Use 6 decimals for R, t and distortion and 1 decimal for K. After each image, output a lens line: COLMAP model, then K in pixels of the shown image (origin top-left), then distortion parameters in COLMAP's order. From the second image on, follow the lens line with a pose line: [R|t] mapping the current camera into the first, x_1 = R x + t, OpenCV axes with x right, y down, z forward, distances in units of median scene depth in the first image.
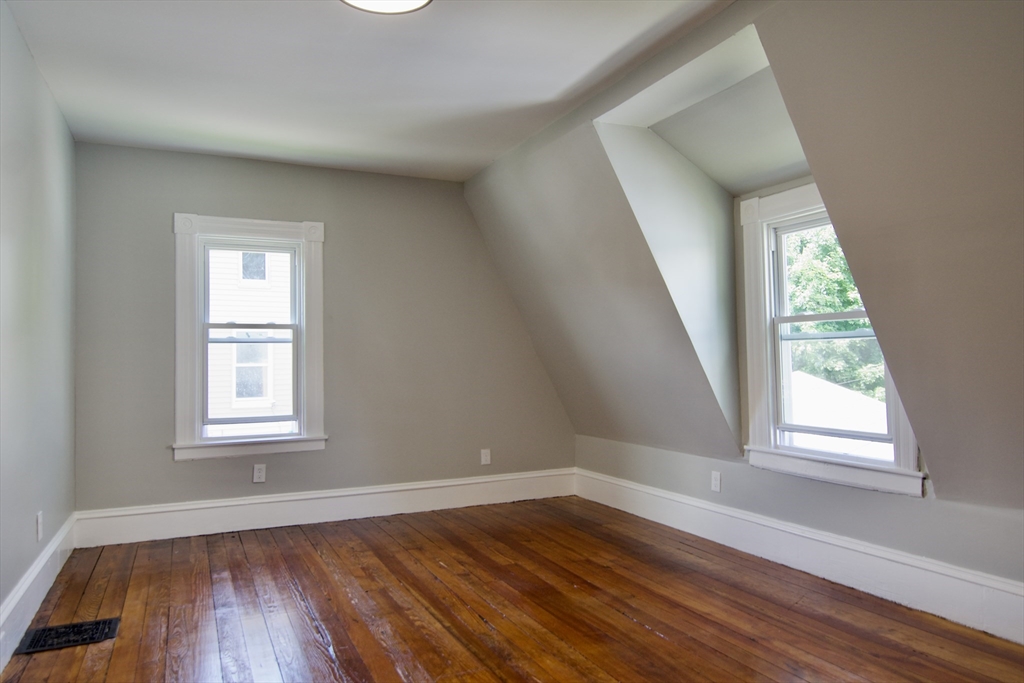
lens RADIAL K [[695.6, 0, 516.3], [0, 695.6, 336.9], [0, 0, 1]] dist [0.007372, -0.017975]
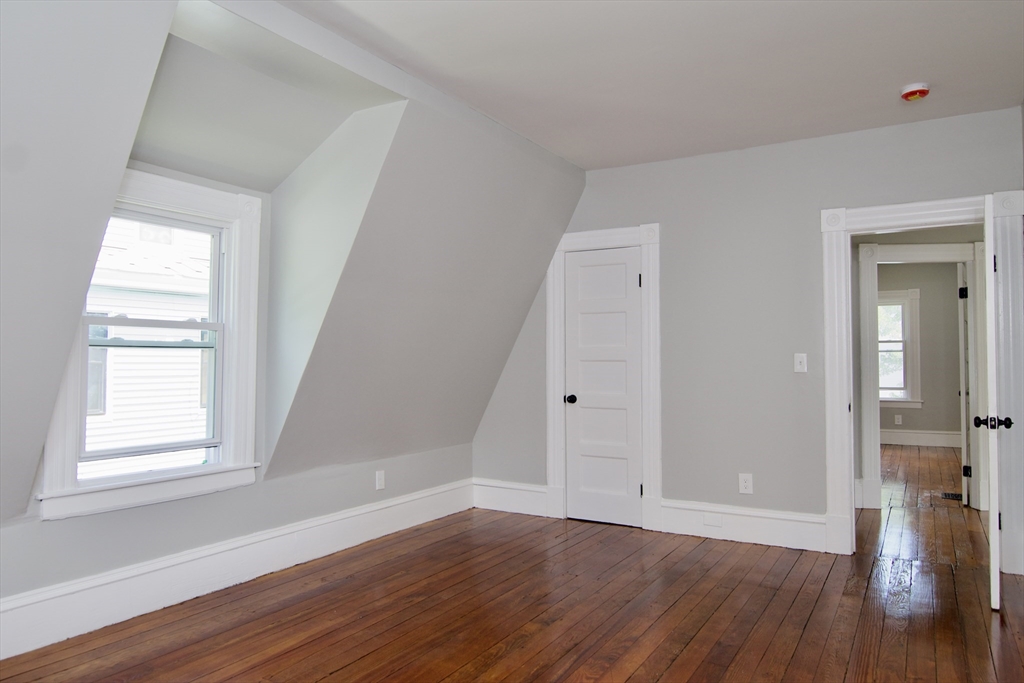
lens RADIAL K [[695.6, 0, 516.3], [0, 695.6, 336.9], [0, 0, 1]] dist [0.007372, -0.017975]
pose [[-0.563915, 0.042135, 0.824757, -0.647755], [-0.018715, 0.997789, -0.063771, 0.043609], [-0.825621, -0.051397, -0.561879, 1.256323]]
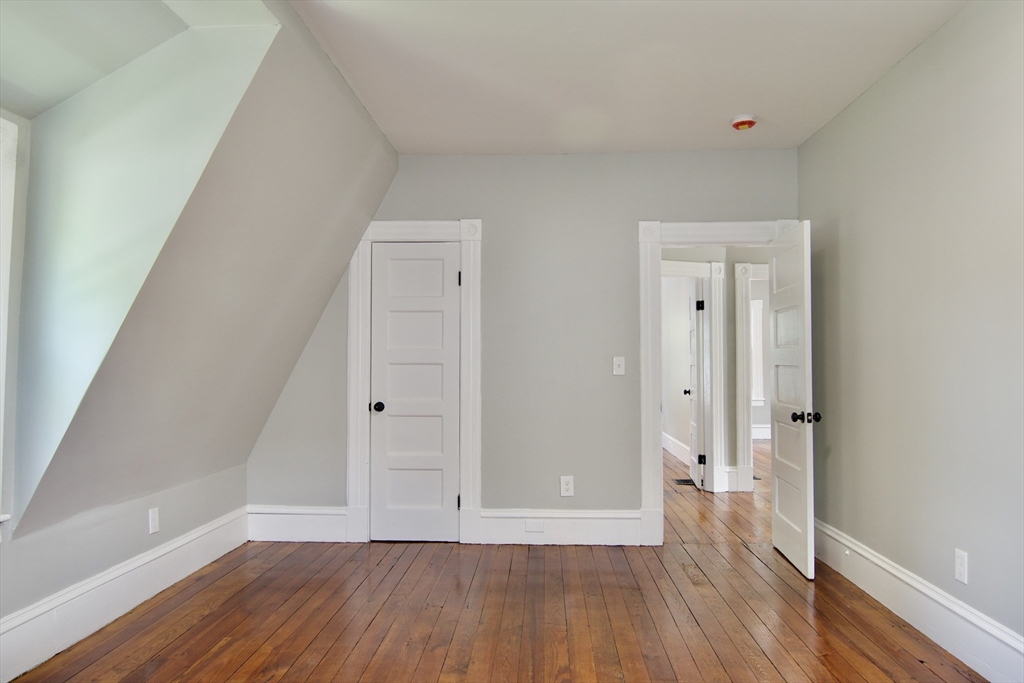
lens RADIAL K [[695.6, 0, 516.3], [0, 695.6, 336.9], [0, 0, 1]] dist [0.007372, -0.017975]
pose [[-0.882853, 0.032435, 0.468527, -0.338972], [-0.002602, 0.997259, -0.073941, 0.043441], [-0.469641, -0.066498, -0.880349, 1.372429]]
